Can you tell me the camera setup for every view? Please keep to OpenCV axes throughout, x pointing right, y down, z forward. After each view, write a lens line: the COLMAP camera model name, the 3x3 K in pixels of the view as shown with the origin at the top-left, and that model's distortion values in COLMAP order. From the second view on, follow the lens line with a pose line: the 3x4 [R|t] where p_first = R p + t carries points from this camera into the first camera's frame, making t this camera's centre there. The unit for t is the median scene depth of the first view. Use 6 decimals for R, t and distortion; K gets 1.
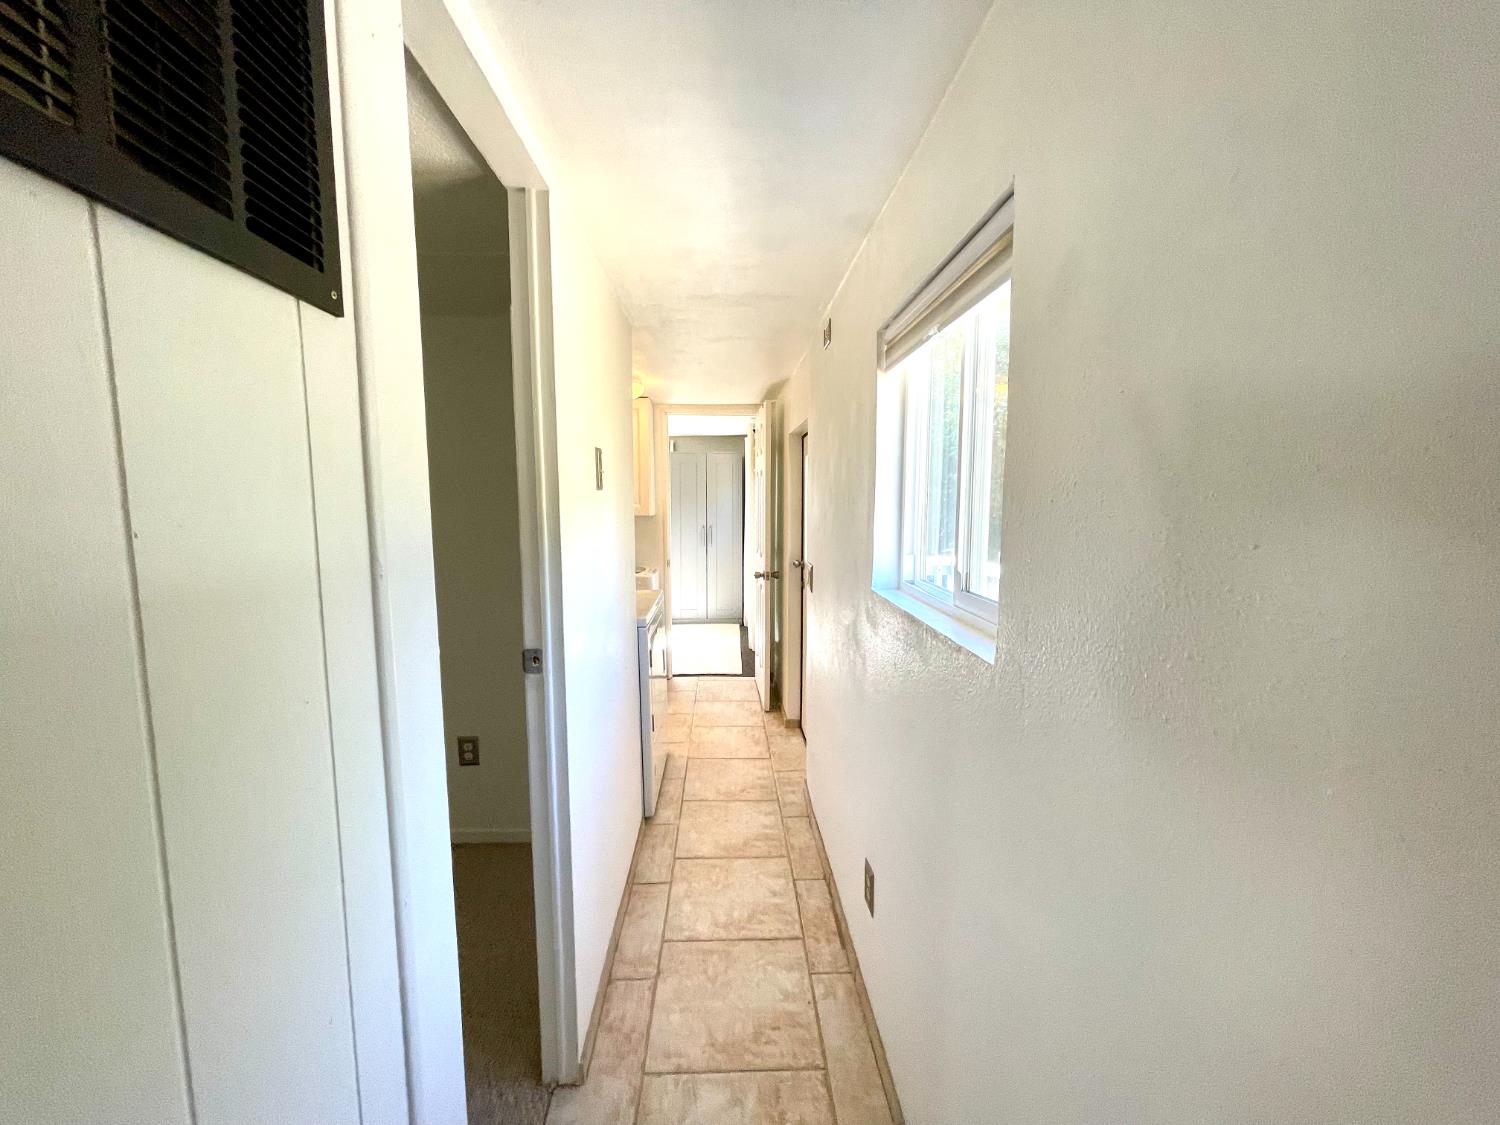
lens RADIAL K [[608.9, 0, 749.7], [0, 608.9, 558.8], [0, 0, 1]] dist [-0.001176, -0.000083]
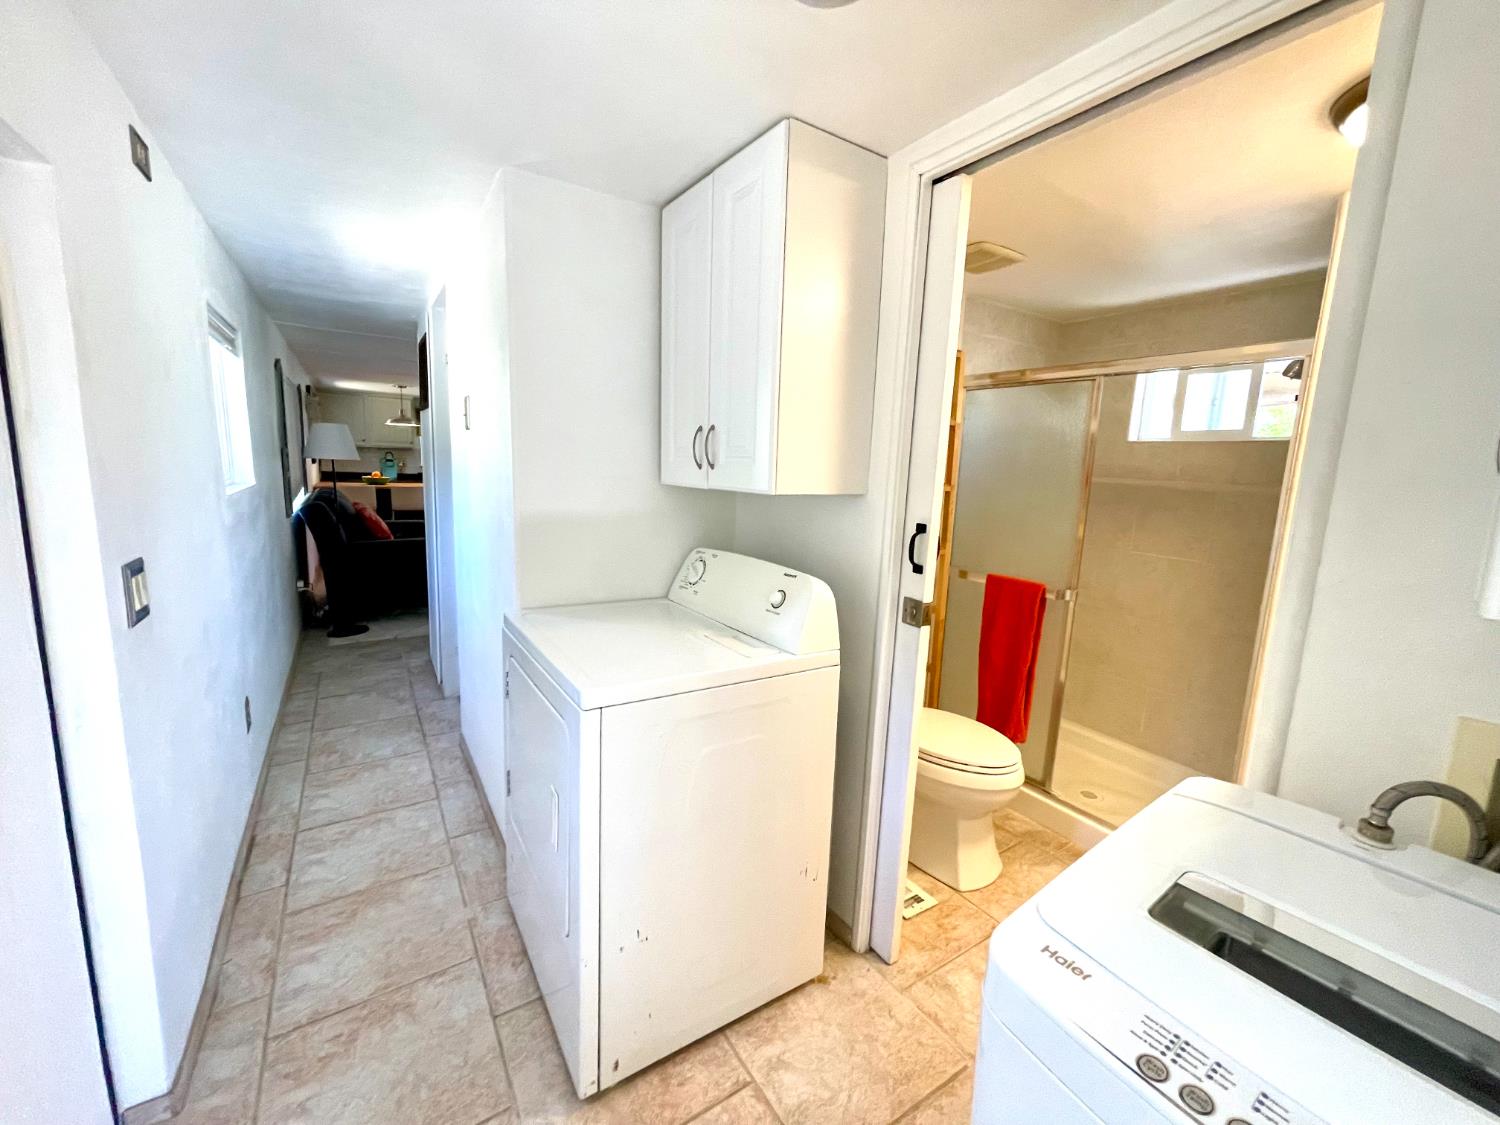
lens RADIAL K [[608.9, 0, 749.7], [0, 608.9, 558.8], [0, 0, 1]] dist [-0.001176, -0.000083]
pose [[-0.862297, 0.041877, -0.504669, -0.081559], [-0.093566, 0.966241, 0.240049, -0.183054], [0.497685, 0.254213, -0.829268, 2.131400]]
